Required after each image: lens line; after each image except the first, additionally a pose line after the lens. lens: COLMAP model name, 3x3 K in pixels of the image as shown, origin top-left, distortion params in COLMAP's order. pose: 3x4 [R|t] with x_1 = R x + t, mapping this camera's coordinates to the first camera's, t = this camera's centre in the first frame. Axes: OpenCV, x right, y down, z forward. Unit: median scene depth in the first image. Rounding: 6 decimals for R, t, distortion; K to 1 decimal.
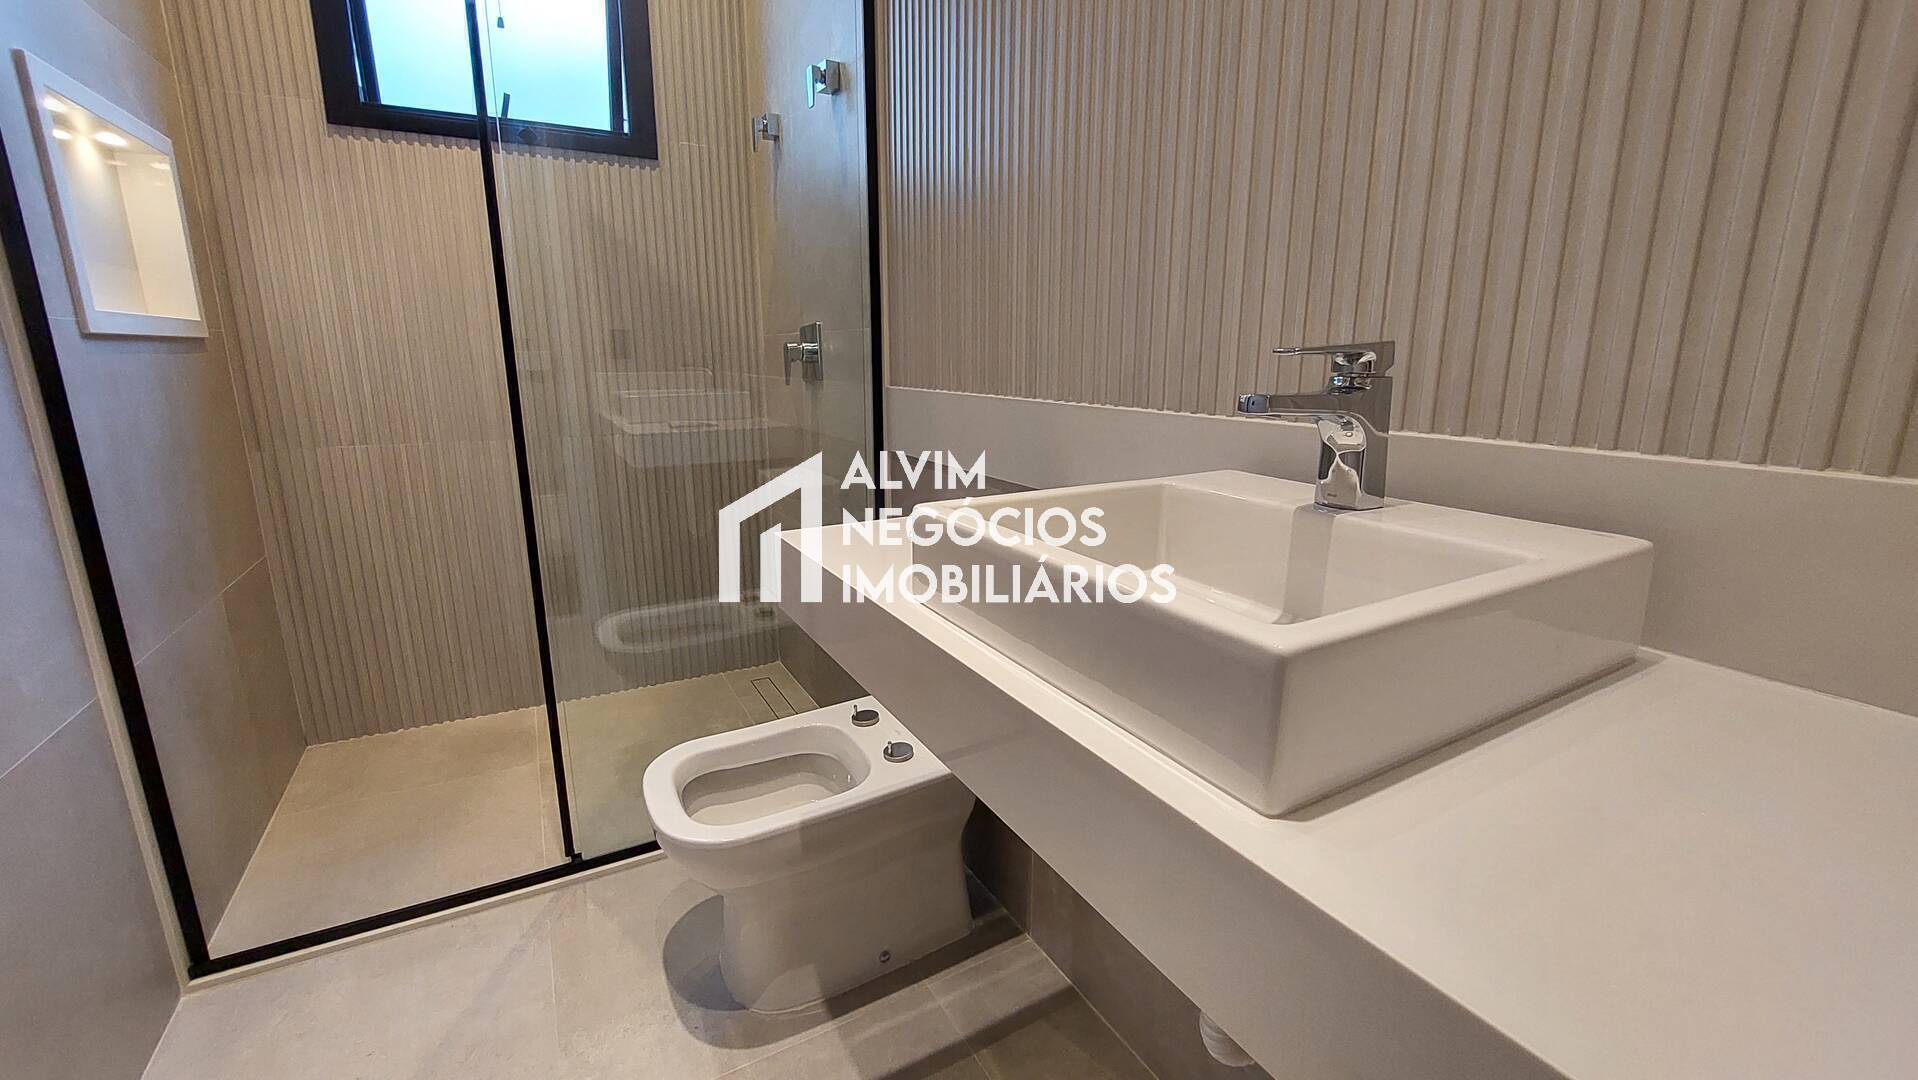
lens RADIAL K [[778.4, 0, 956.0], [0, 778.4, 522.4], [0, 0, 1]] dist [-0.014543, -0.001502]
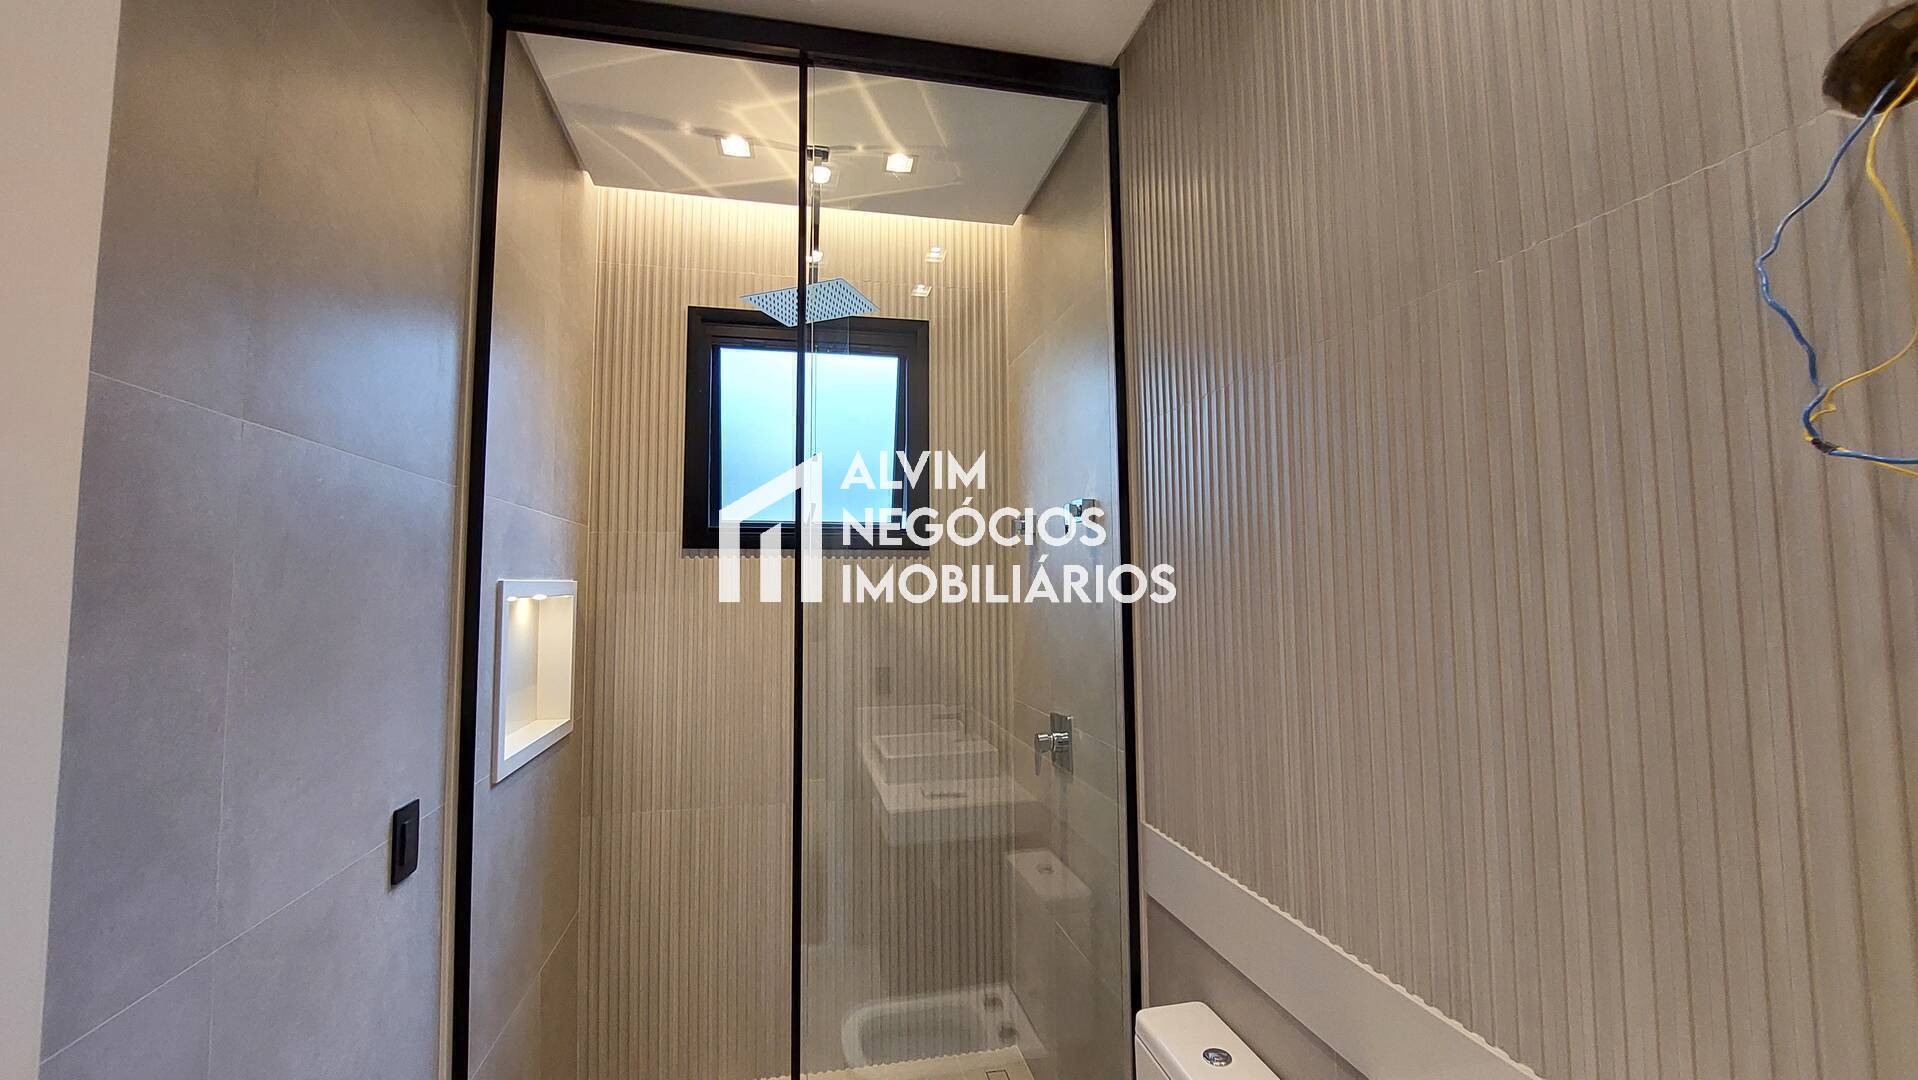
lens RADIAL K [[778.4, 0, 953.5], [0, 778.4, 529.6], [0, 0, 1]] dist [-0.014543, -0.001502]
pose [[0.953166, -0.027452, -0.301199, -0.013481], [-0.060510, 0.958429, -0.278841, -0.287526], [0.296333, 0.284007, 0.911881, -0.053532]]
